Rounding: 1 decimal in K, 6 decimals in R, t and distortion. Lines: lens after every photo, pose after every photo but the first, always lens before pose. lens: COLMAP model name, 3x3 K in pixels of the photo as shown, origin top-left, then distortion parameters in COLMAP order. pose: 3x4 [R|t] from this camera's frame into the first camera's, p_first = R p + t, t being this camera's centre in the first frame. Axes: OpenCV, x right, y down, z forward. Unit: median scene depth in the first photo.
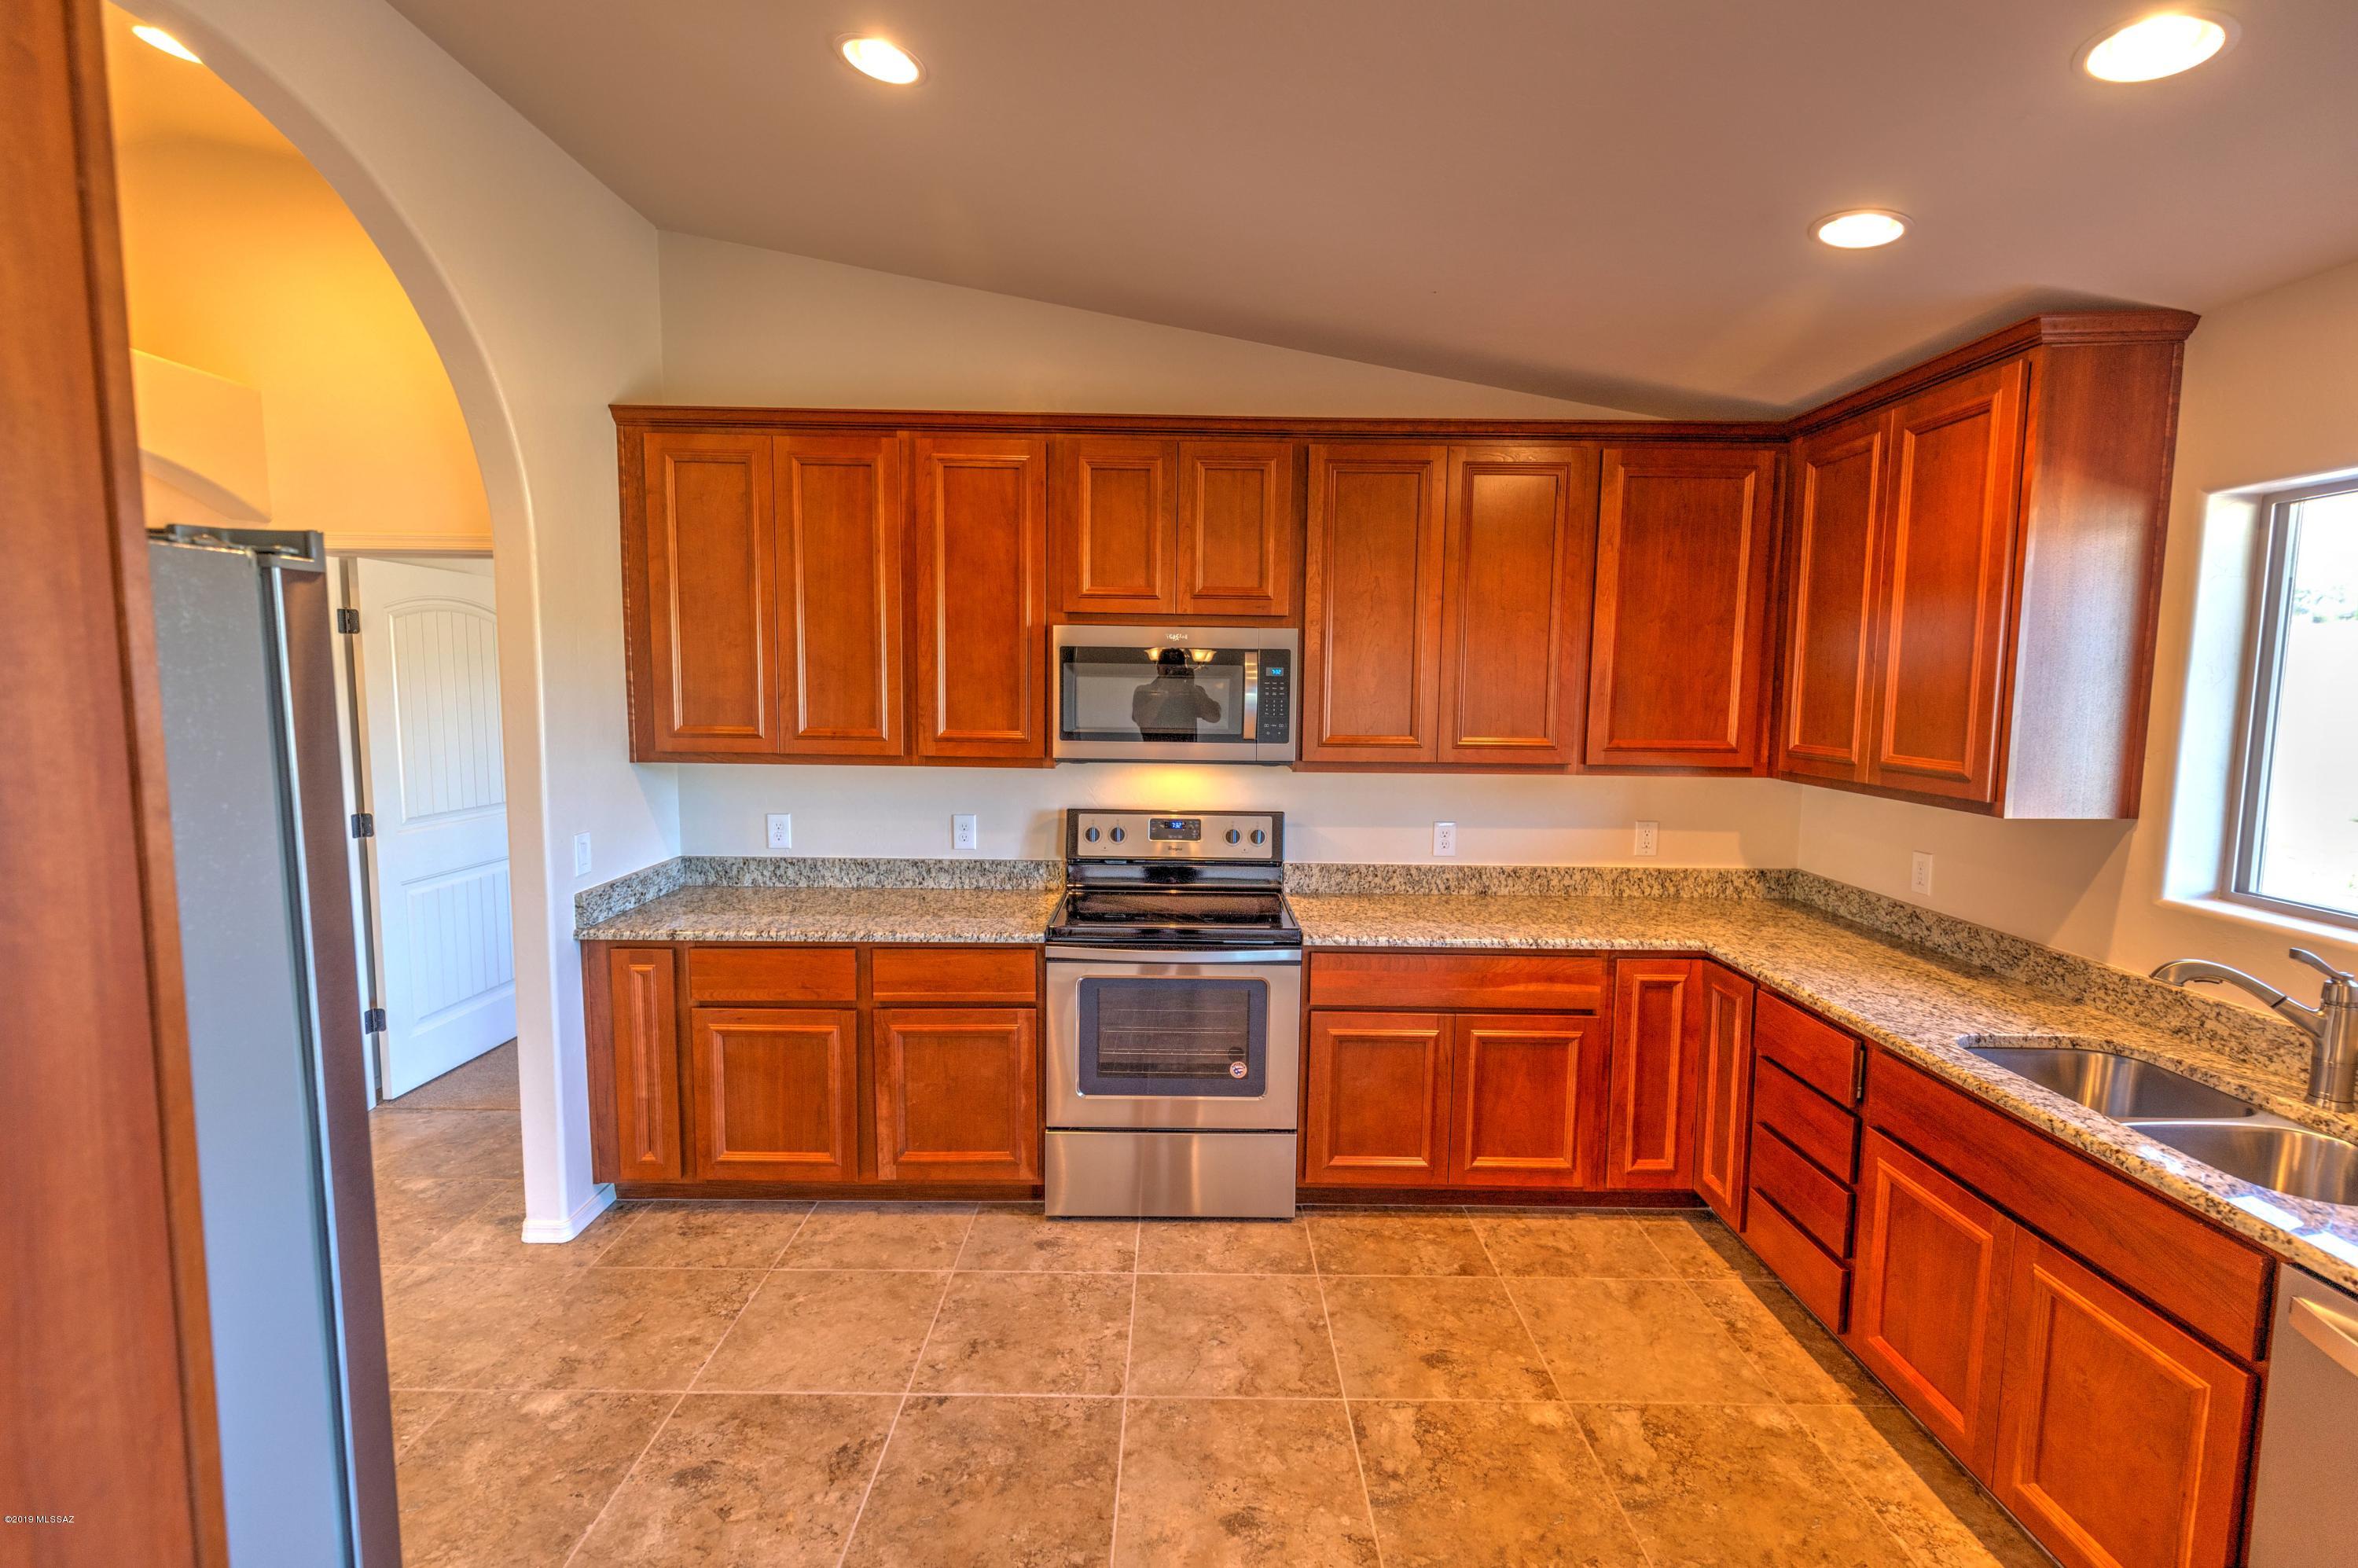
lens RADIAL K [[1058.8, 0, 1184.1], [0, 1058.8, 783.4], [0, 0, 1]] dist [0.006573, -0.000437]
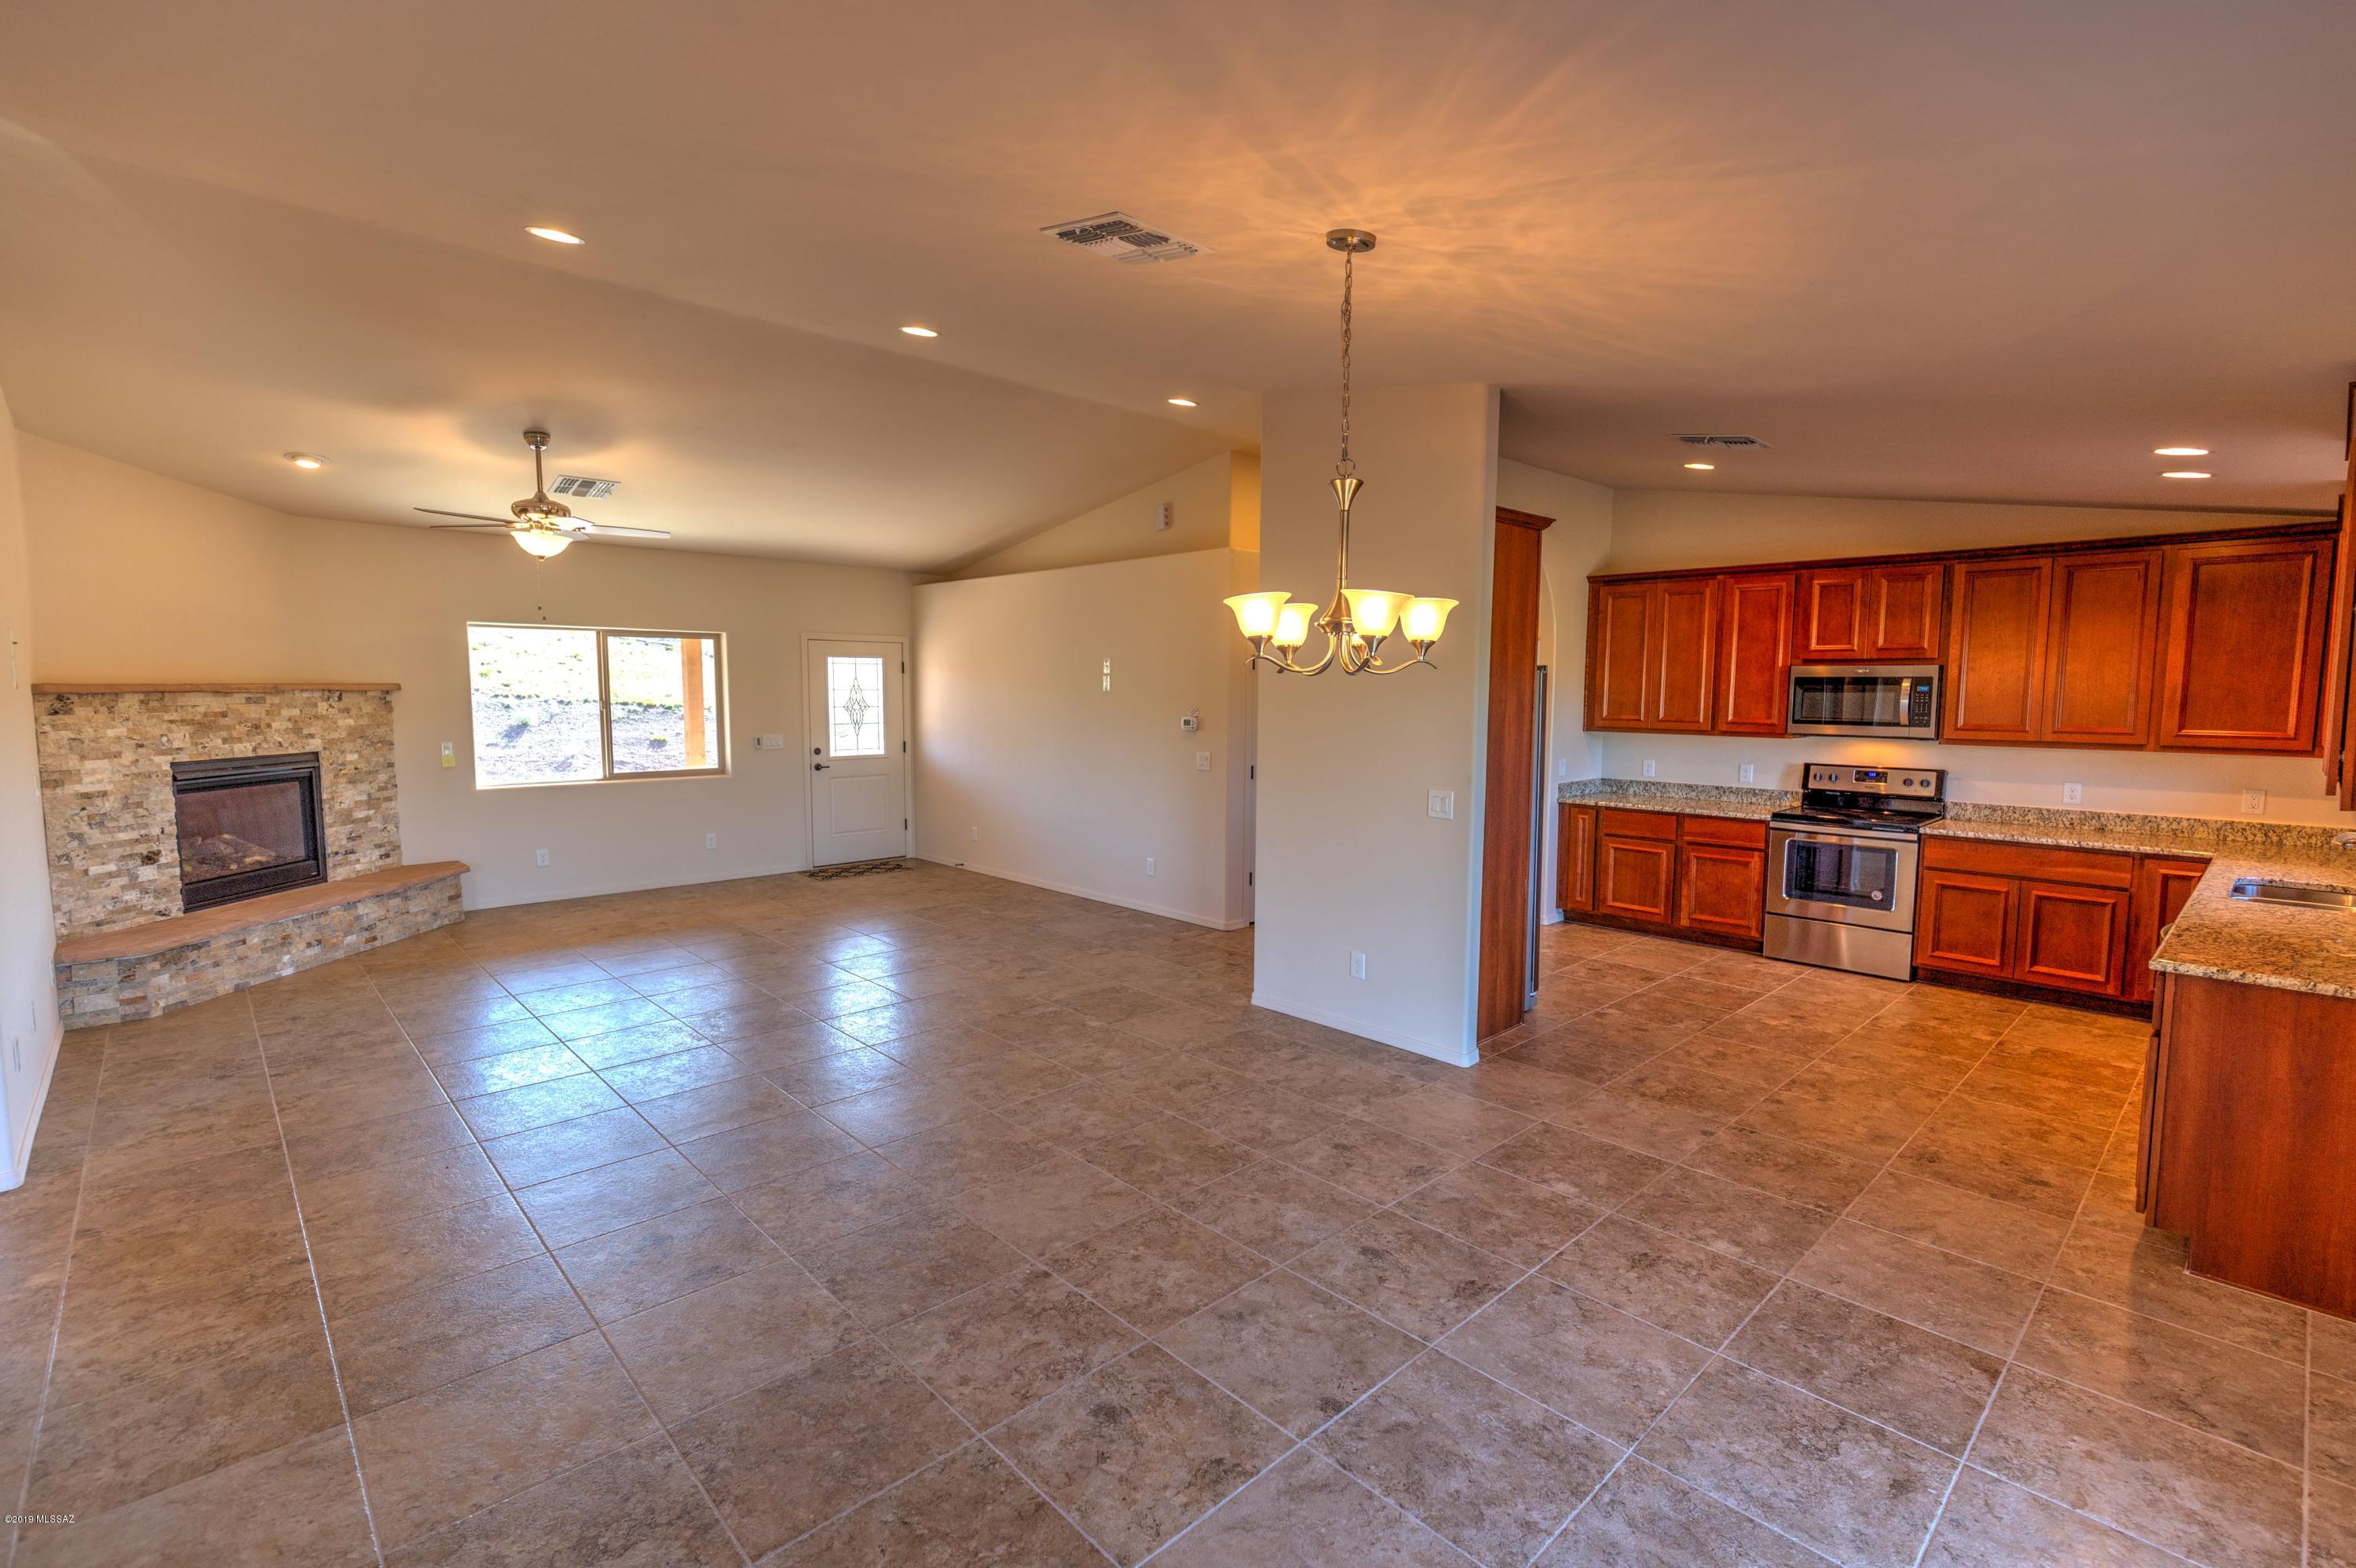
lens RADIAL K [[1056.8, 0, 1186.6], [0, 1056.8, 780.2], [0, 0, 1]] dist [0.006848, -0.000573]
pose [[0.689848, 0.055938, -0.721790, 0.558290], [-0.069171, 0.997542, 0.011199, 0.125231], [0.720643, 0.042201, 0.692021, -1.231036]]
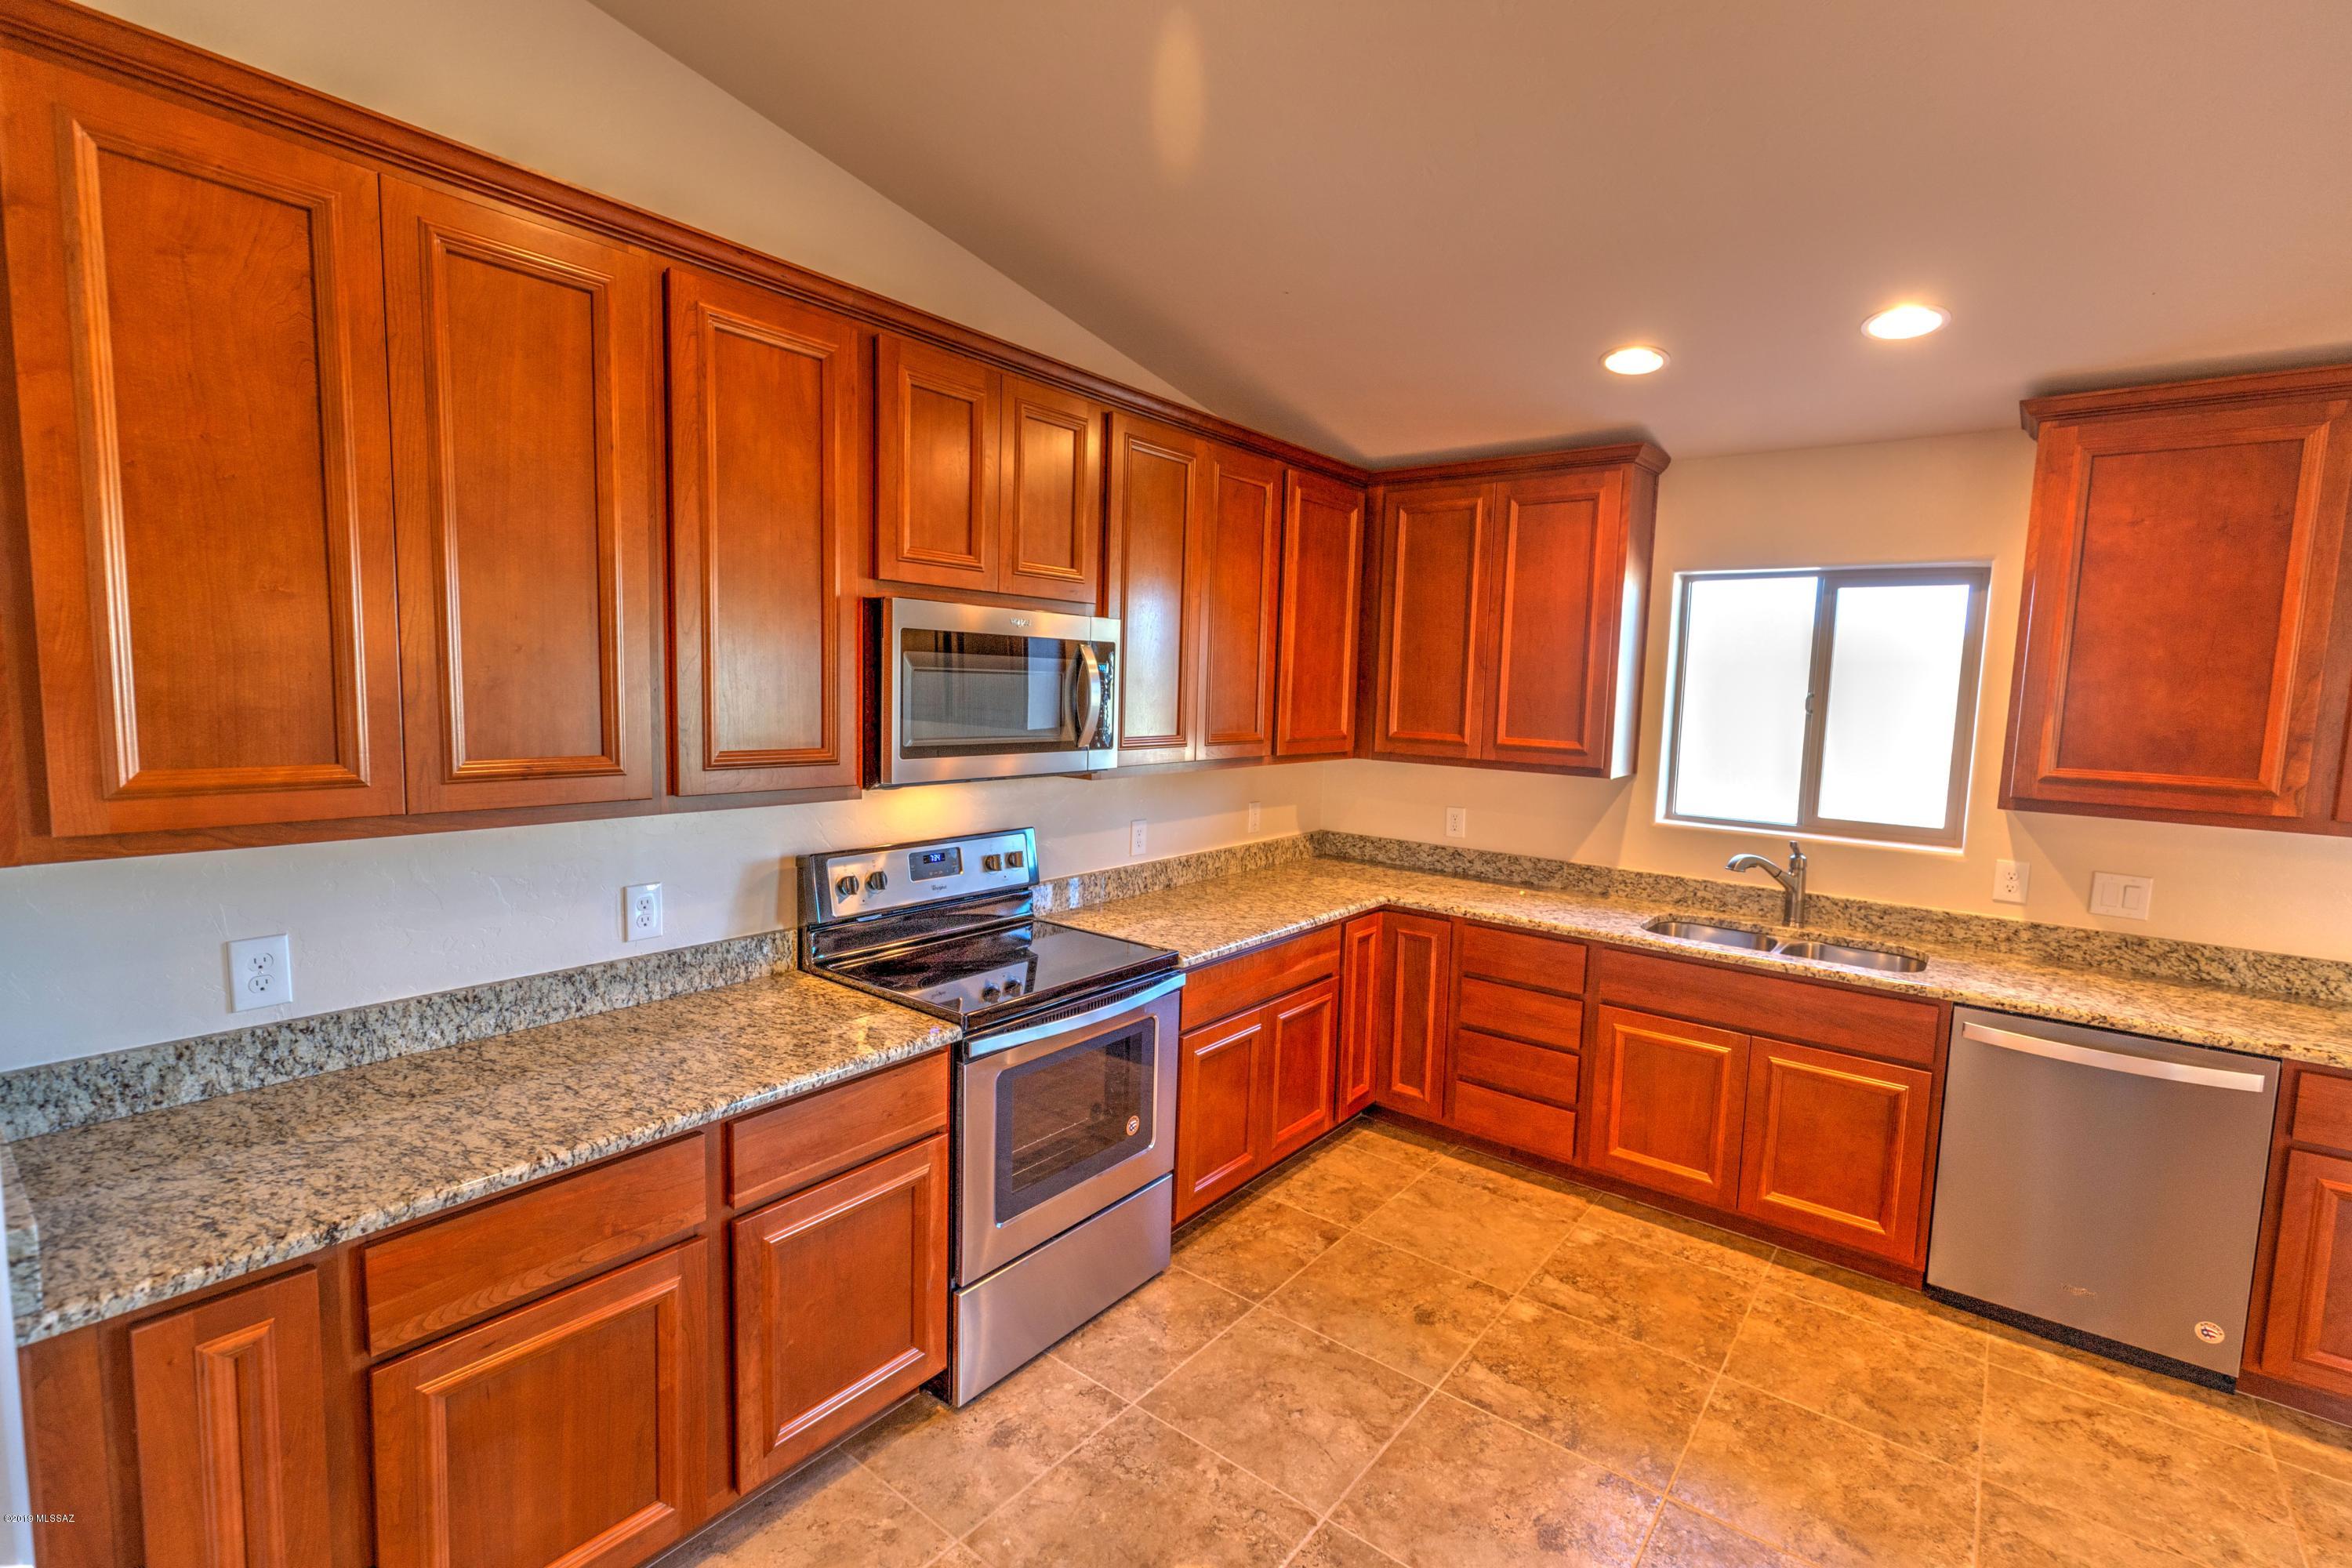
lens RADIAL K [[1057.1, 0, 1180.2], [0, 1057.1, 781.2], [0, 0, 1]] dist [0.000732, 0.000071]
pose [[0.621567, -0.070316, 0.780199, -0.576745], [0.055651, 0.997410, 0.045556, -0.049248], [-0.781382, 0.015103, 0.623871, 0.417426]]
